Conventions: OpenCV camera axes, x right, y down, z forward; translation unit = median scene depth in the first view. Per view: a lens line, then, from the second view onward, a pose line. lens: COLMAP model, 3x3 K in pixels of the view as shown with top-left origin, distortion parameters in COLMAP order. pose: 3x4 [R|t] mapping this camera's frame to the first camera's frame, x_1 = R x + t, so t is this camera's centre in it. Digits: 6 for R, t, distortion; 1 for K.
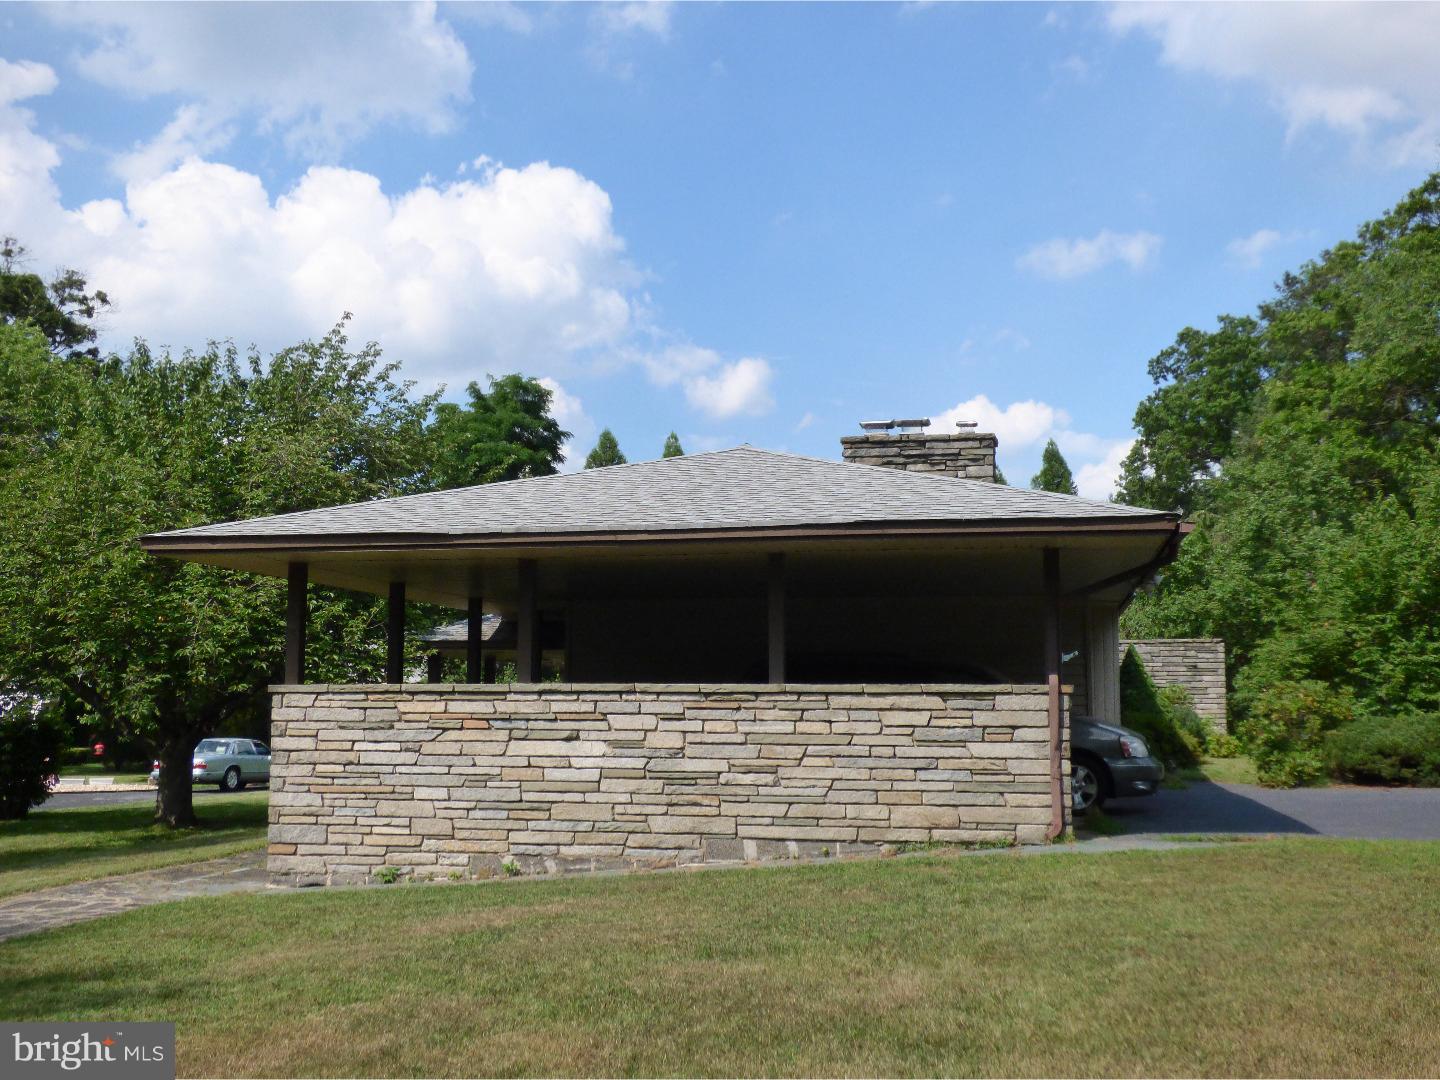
lens RADIAL K [[1449.1, 0, 719.9], [0, 1449.1, 533.0], [0, 0, 1]] dist [0.012556, 0.000000]
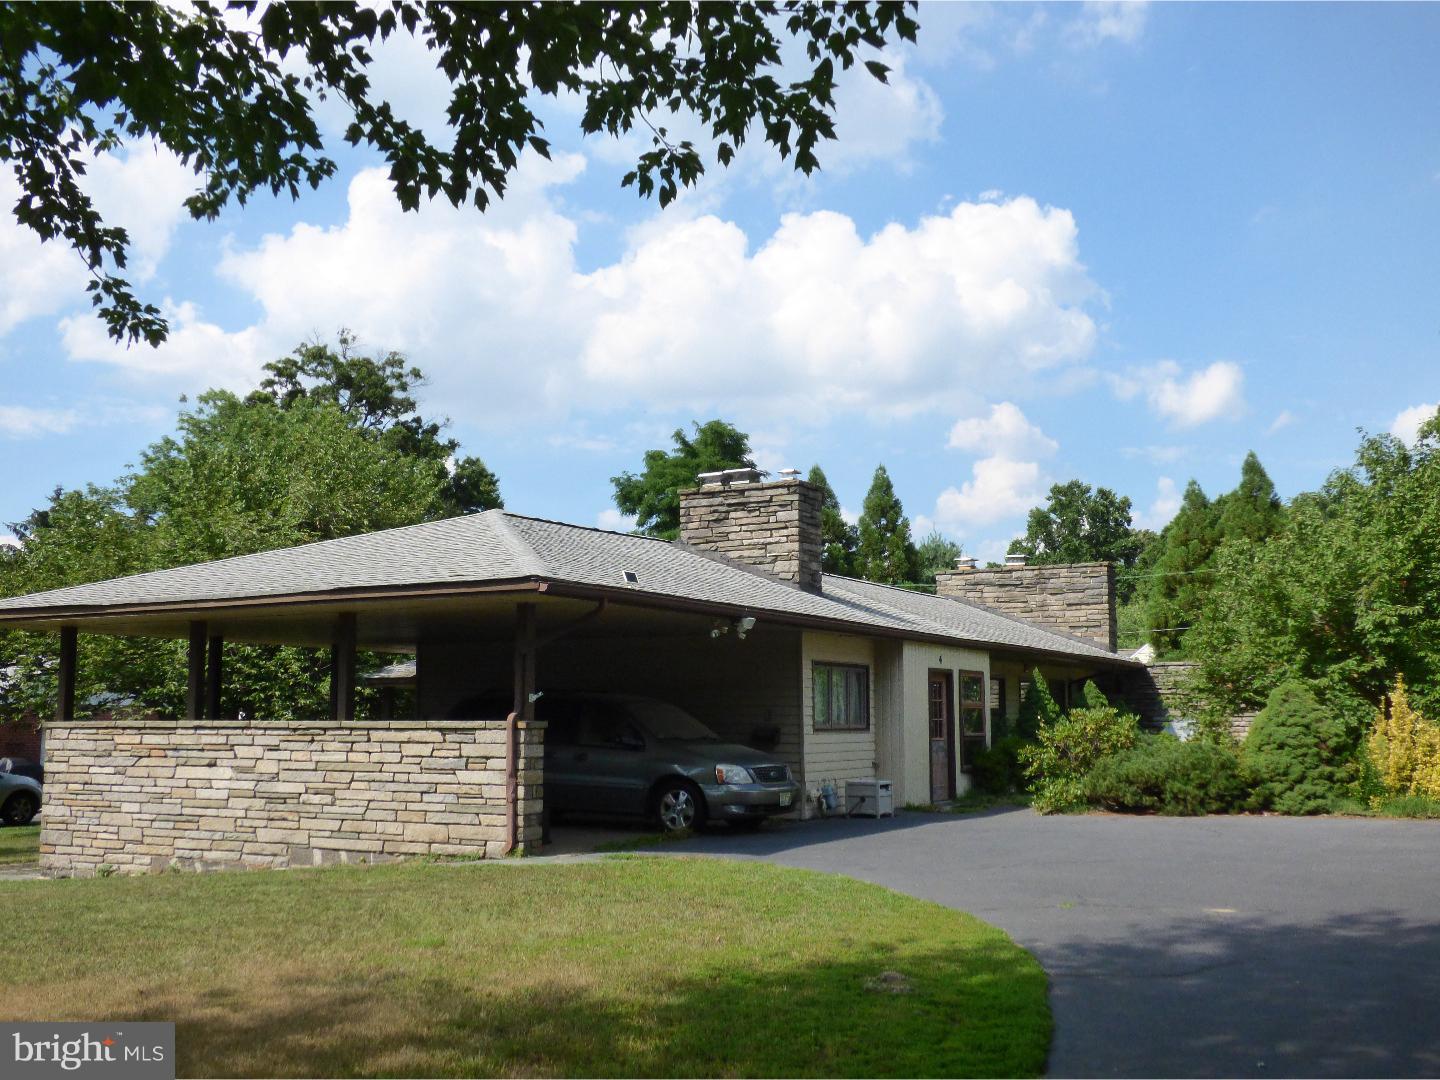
lens RADIAL K [[1418.5, 0, 720.0], [0, 1418.5, 546.4], [0, 0, 1]] dist [0.018261, 0.000000]
pose [[0.954613, -0.039226, -0.295256, 0.683834], [0.037770, 0.999230, -0.010636, -0.016431], [0.295446, -0.000999, 0.955359, -0.038989]]
